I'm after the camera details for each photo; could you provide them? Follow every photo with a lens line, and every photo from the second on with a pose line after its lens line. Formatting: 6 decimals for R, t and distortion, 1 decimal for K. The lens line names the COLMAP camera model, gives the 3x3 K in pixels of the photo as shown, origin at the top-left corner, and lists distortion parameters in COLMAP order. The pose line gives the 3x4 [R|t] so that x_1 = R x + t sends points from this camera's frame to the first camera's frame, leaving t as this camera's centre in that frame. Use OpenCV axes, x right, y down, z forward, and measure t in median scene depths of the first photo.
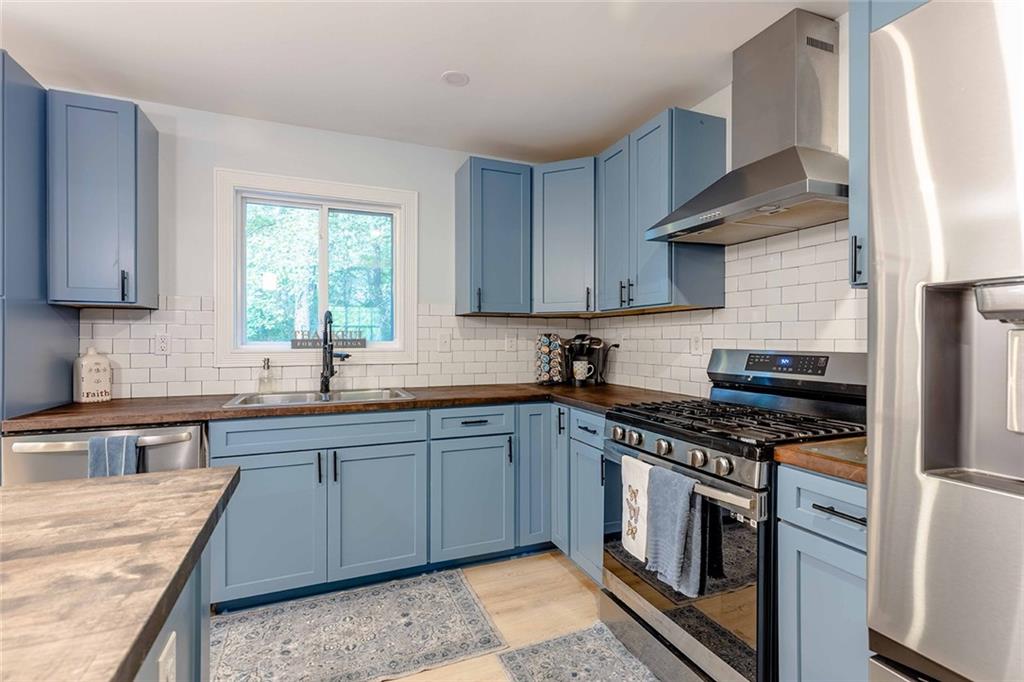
lens RADIAL K [[478.4, 0, 492.3], [0, 478.4, 338.3], [0, 0, 1]] dist [0.002372, 0.000107]
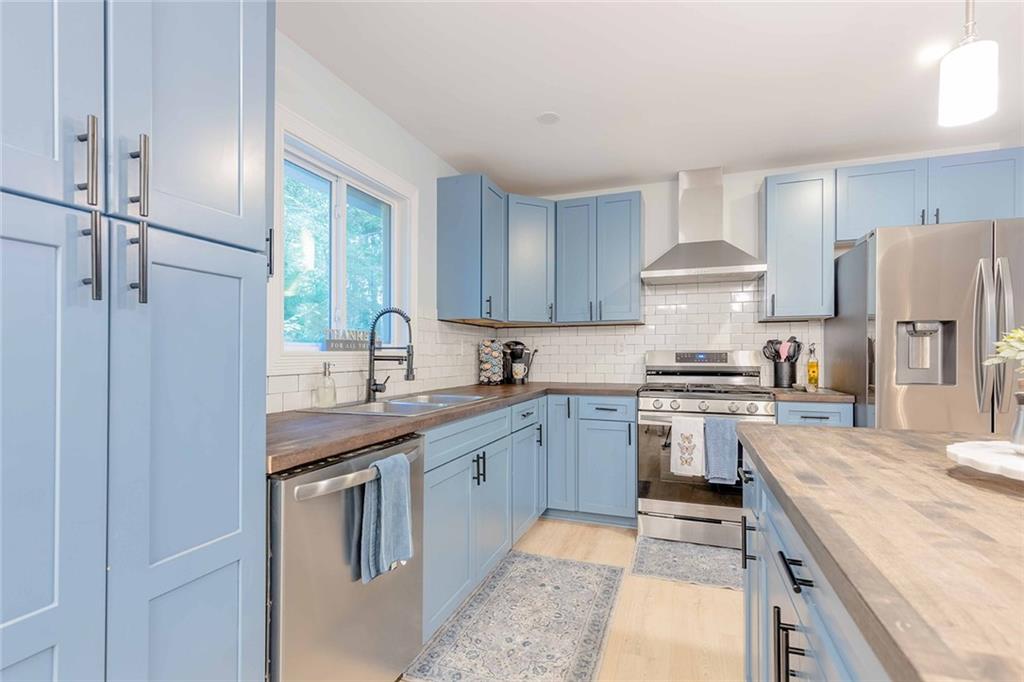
lens RADIAL K [[477.5, 0, 530.6], [0, 477.5, 353.0], [0, 0, 1]] dist [0.000680, 0.000124]
pose [[0.657118, 0.000118, 0.753788, -0.938498], [-0.000412, 1.000000, 0.000203, 0.029314], [-0.753788, -0.000444, 0.657118, 0.255670]]
